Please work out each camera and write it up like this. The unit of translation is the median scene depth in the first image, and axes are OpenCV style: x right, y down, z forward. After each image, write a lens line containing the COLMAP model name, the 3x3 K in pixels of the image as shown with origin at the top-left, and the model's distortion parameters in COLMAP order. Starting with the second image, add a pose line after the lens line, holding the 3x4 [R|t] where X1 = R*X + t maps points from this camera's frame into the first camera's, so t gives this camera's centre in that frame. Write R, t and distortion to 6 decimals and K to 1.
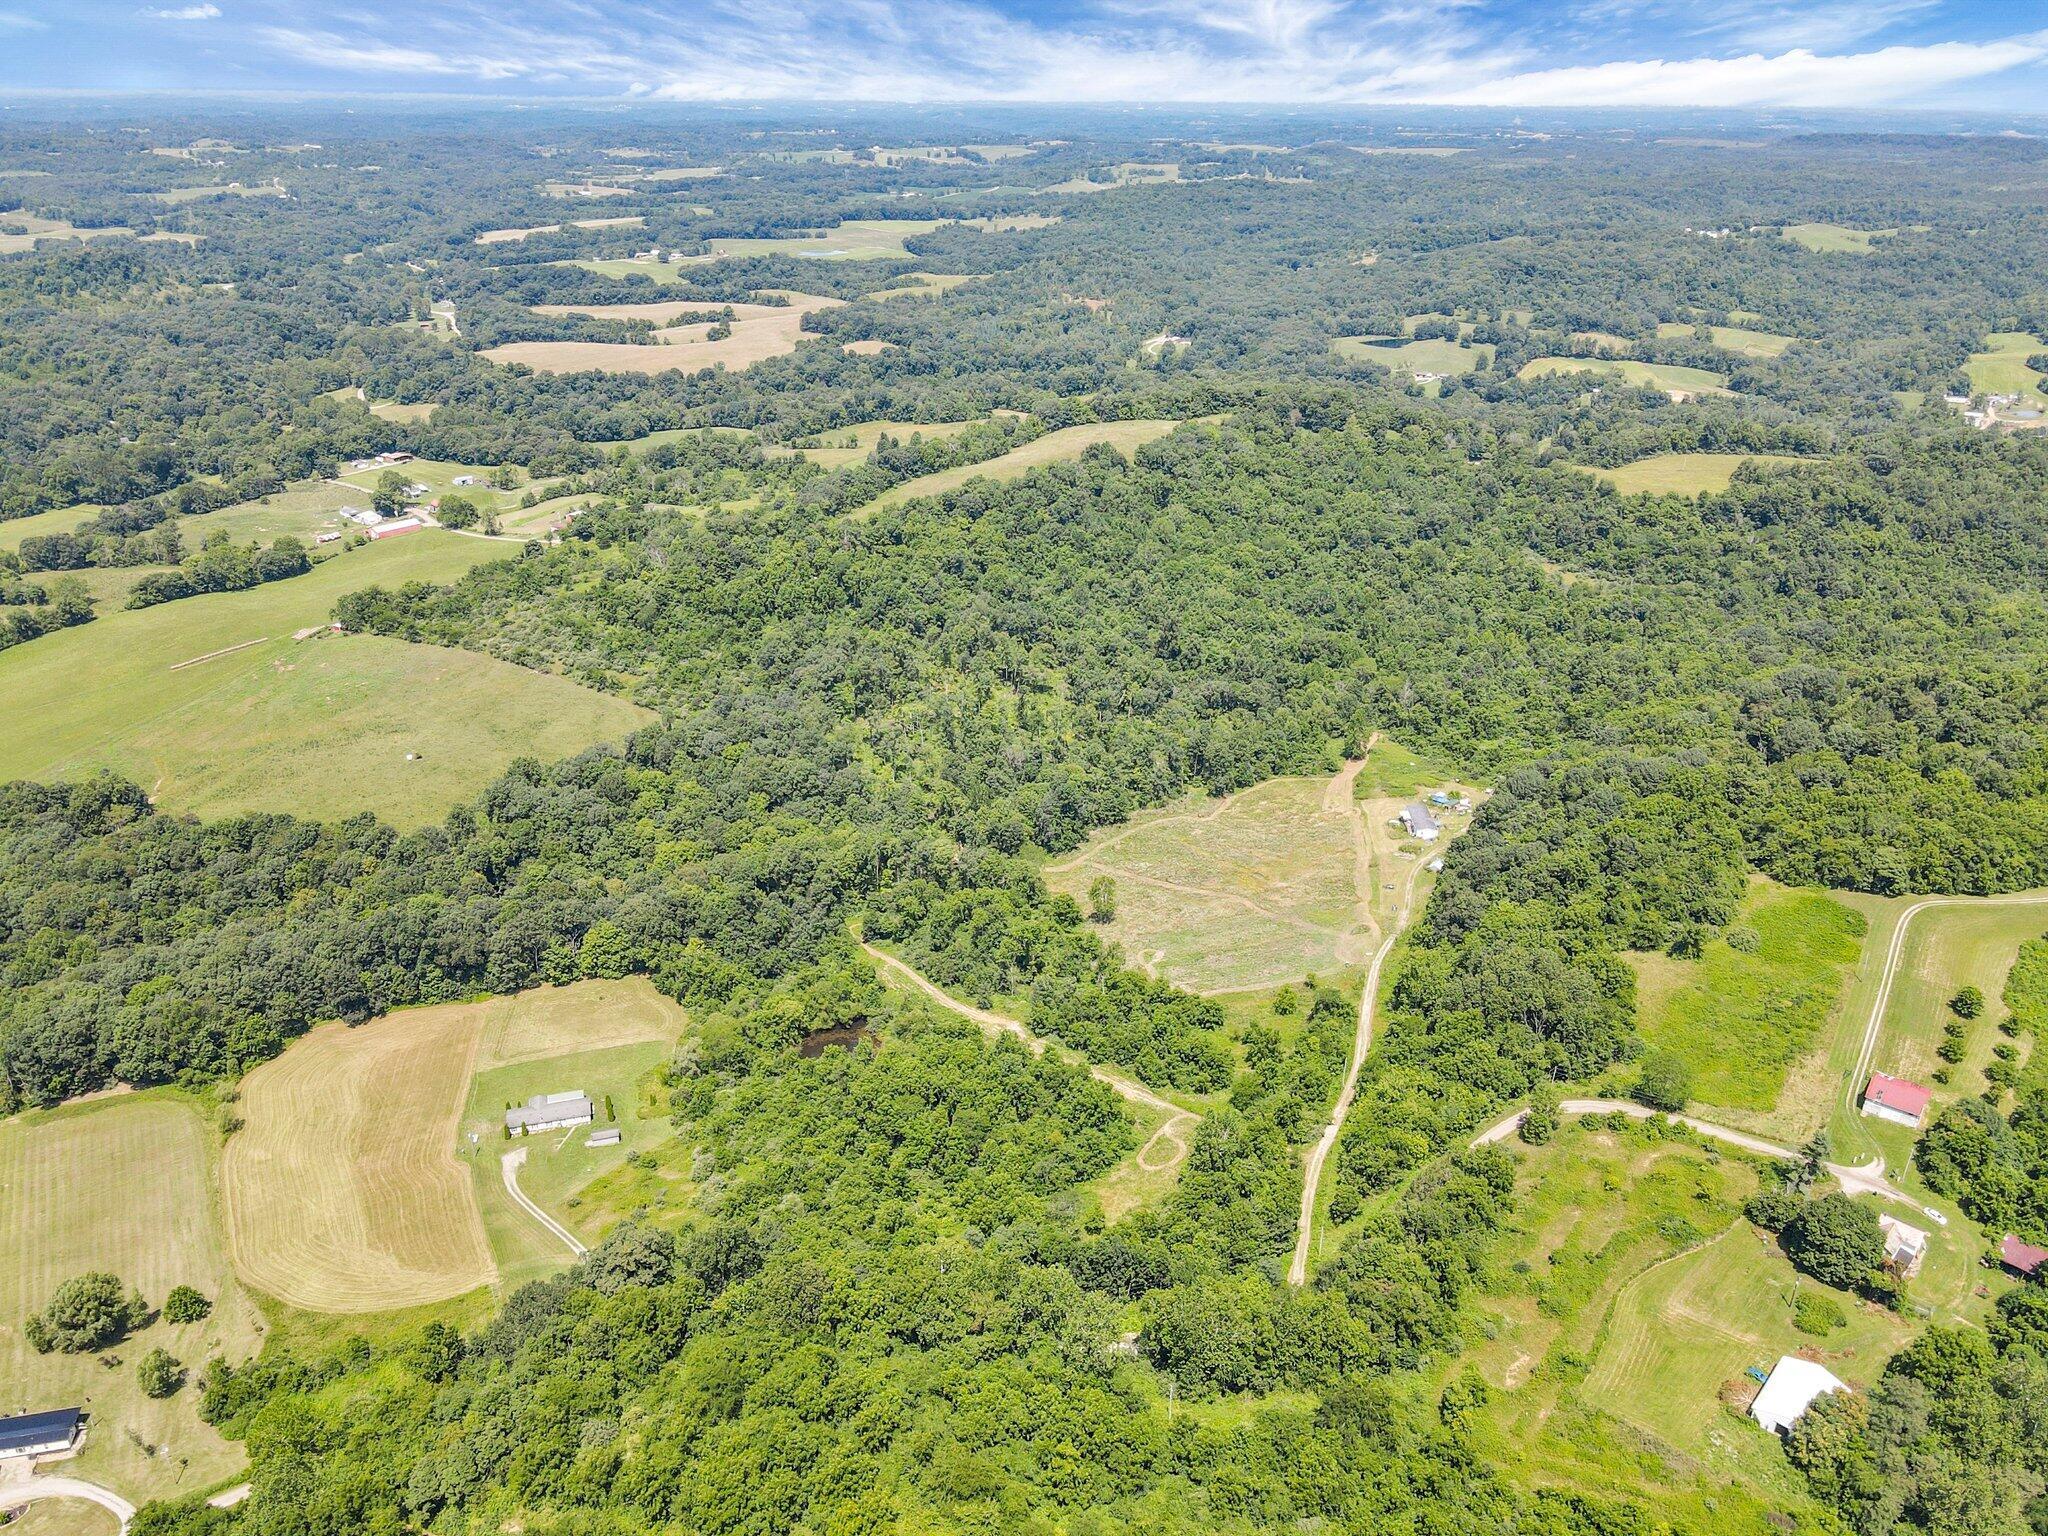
lens RADIAL K [[1527.3, 0, 1024.0], [0, 1527.3, 768.0], [0, 0, 1]] dist [0.012968, 0.003195]
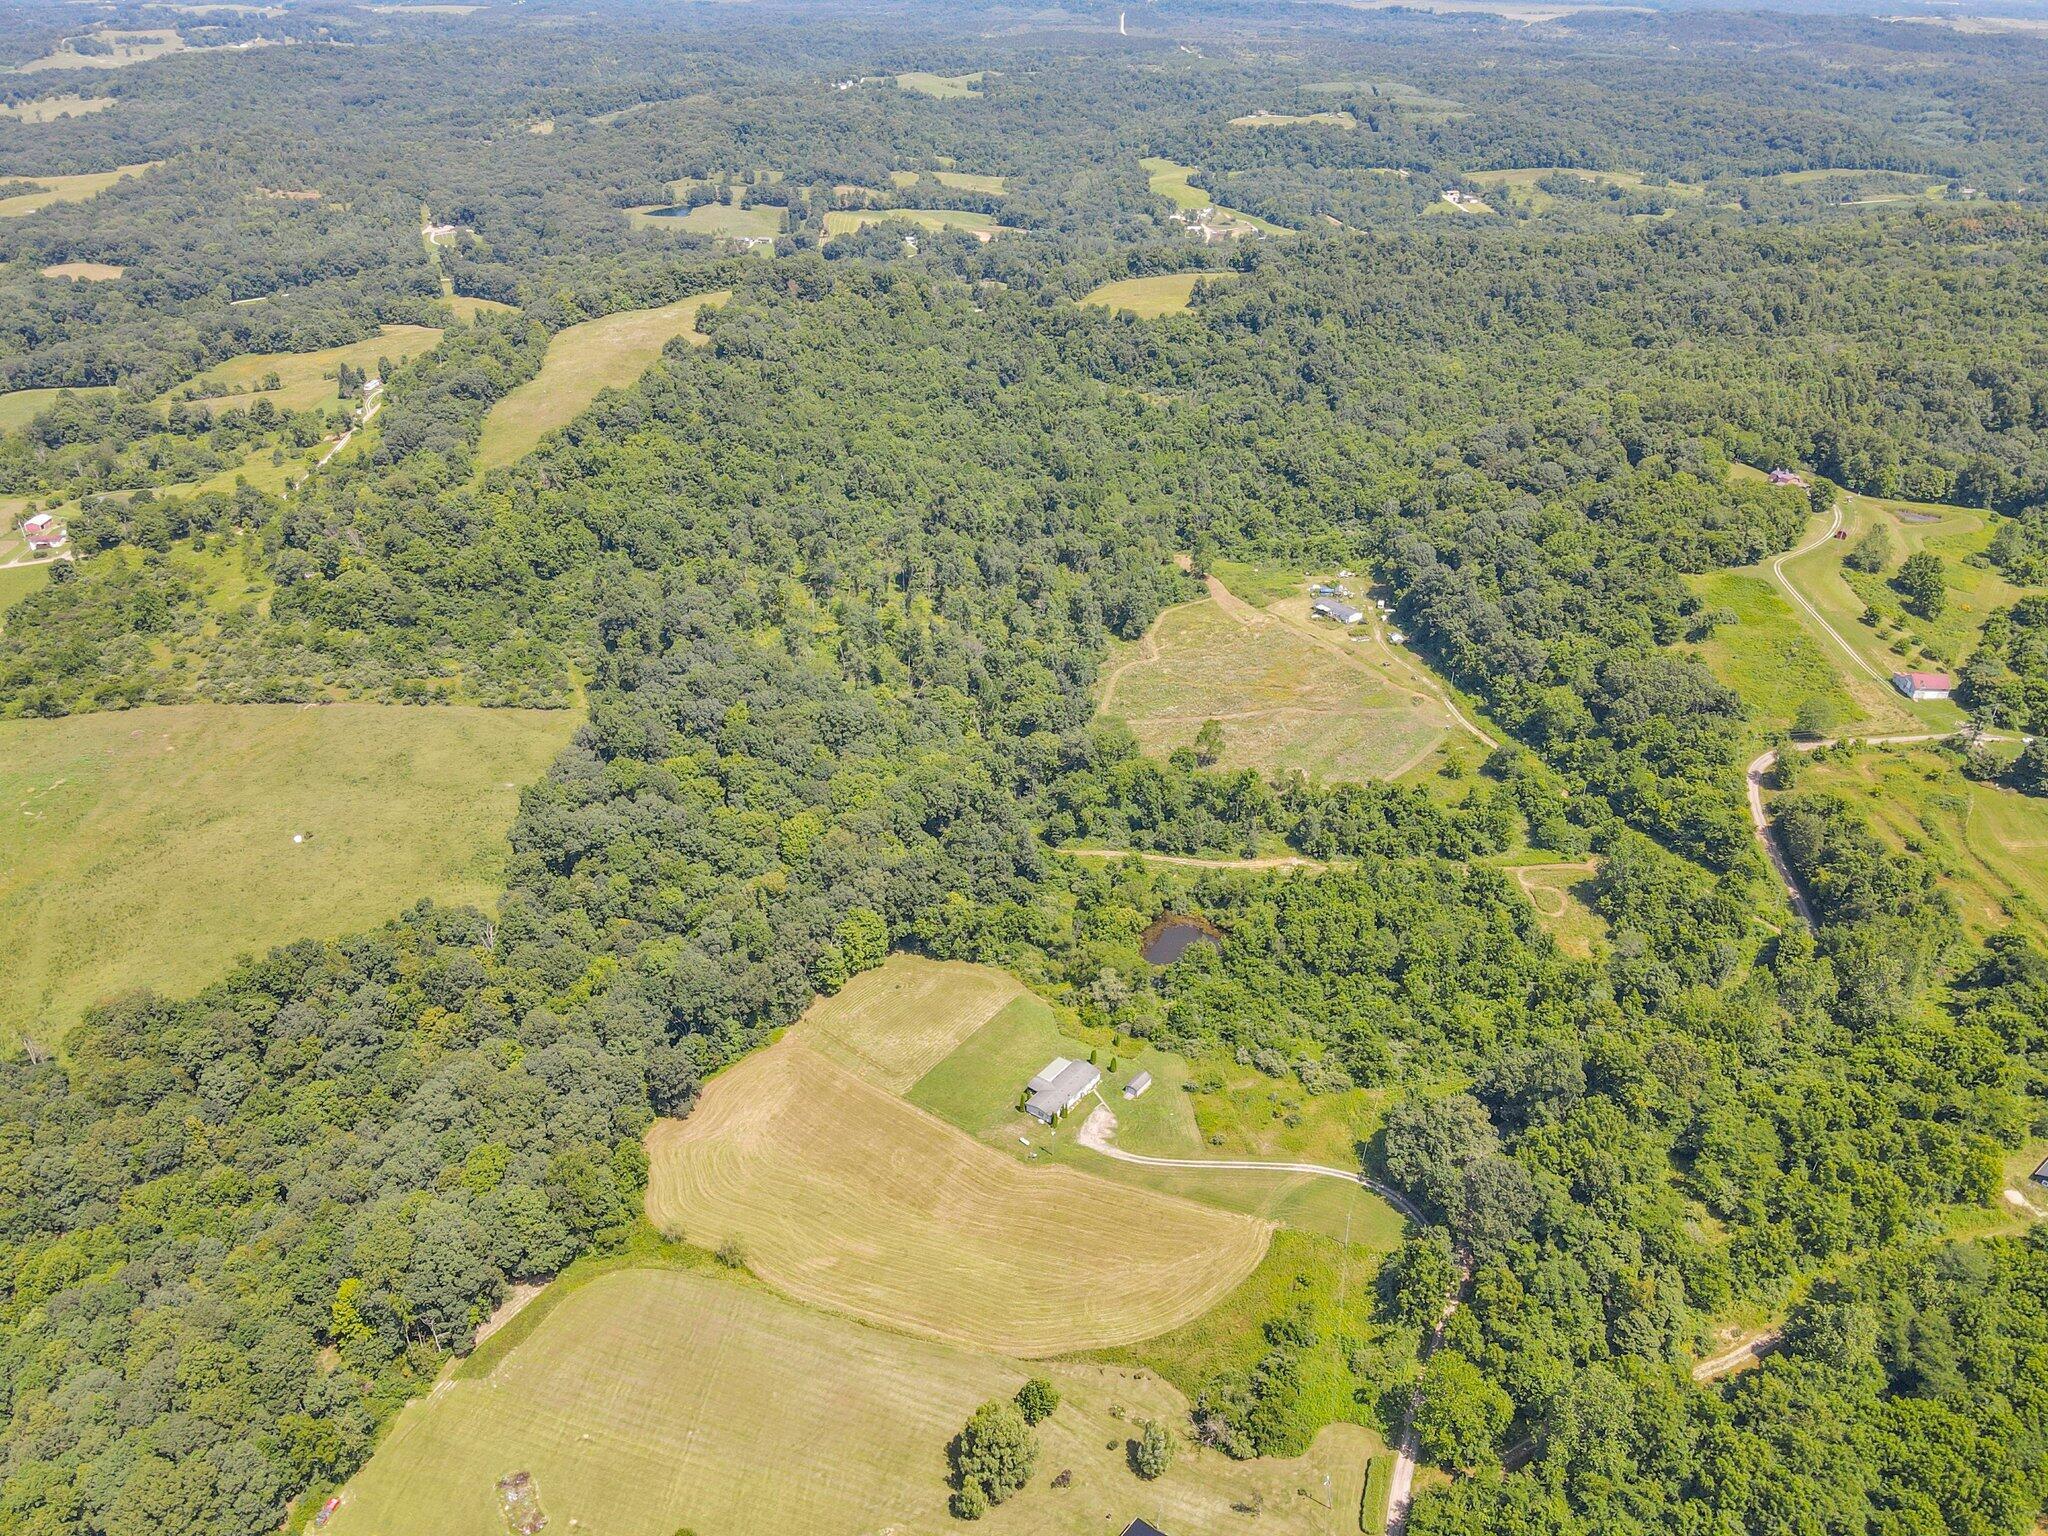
lens RADIAL K [[1527.3, 0, 1024.0], [0, 1527.3, 768.0], [0, 0, 1]] dist [0.012968, 0.003195]
pose [[0.805381, -0.279628, 0.522657, -0.254349], [0.238874, 0.960078, 0.145565, -0.033718], [-0.542496, 0.007614, 0.840024, 0.078162]]
